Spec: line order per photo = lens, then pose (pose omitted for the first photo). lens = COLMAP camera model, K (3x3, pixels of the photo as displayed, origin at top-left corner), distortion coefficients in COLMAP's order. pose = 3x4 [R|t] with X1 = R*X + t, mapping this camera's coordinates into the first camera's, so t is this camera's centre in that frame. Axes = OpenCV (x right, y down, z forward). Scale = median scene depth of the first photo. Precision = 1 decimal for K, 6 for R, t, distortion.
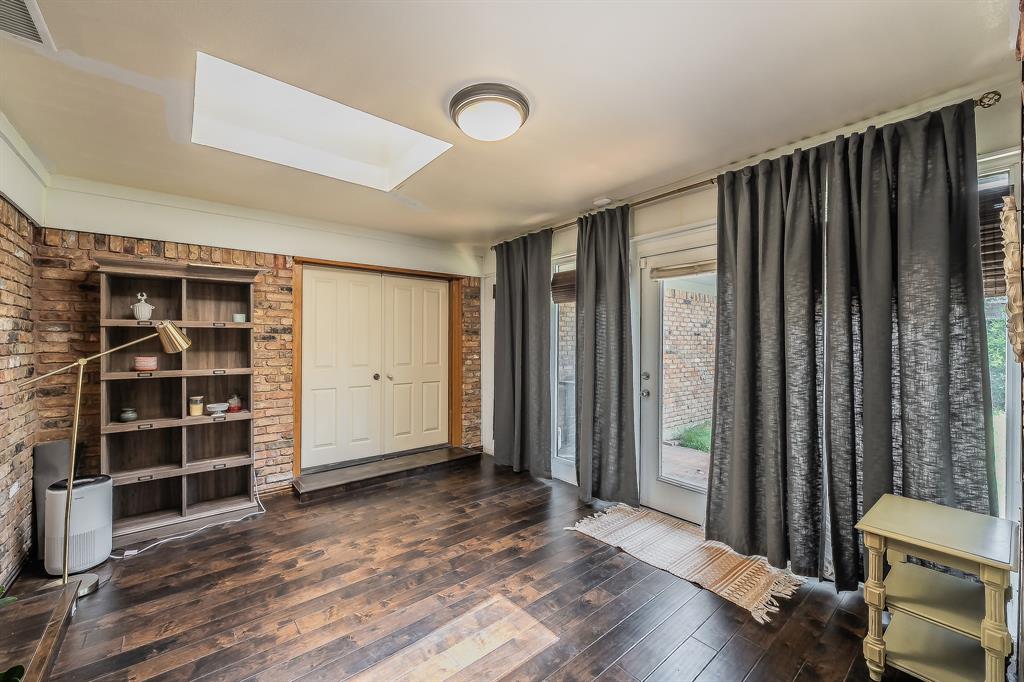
lens RADIAL K [[399.7, 0, 513.3], [0, 399.7, 339.2], [0, 0, 1]] dist [-0.007970, -0.000420]
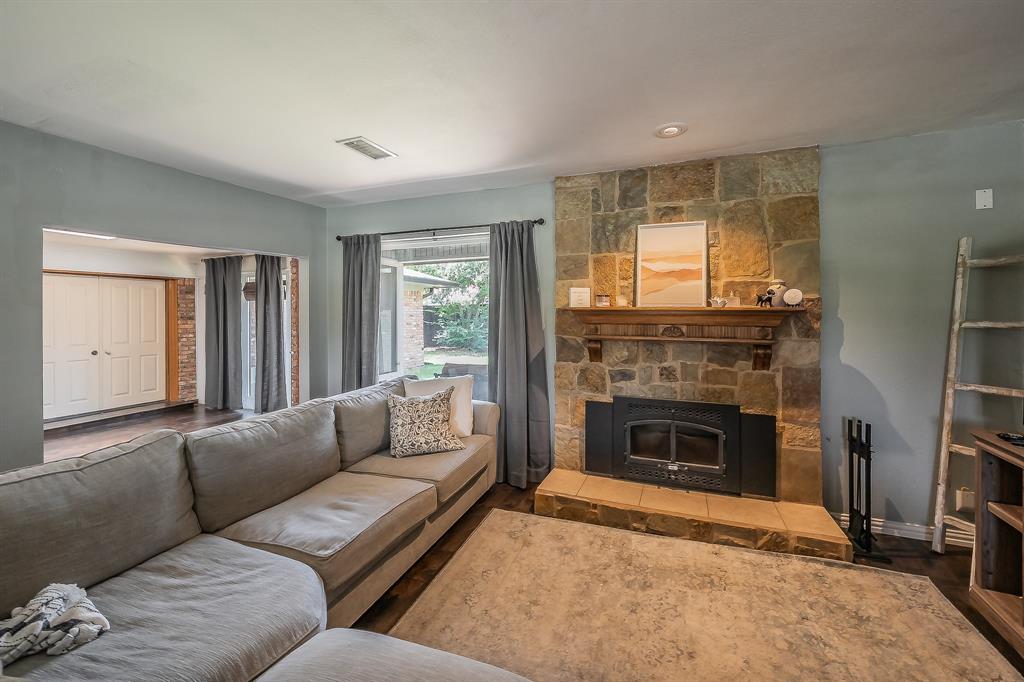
lens RADIAL K [[399.7, 0, 514.3], [0, 399.7, 313.9], [0, 0, 1]] dist [-0.007970, -0.000420]
pose [[0.874587, -0.006294, 0.484827, 0.223784], [0.007123, 0.999975, 0.000133, -0.023705], [-0.484816, 0.003337, 0.874610, -0.767228]]
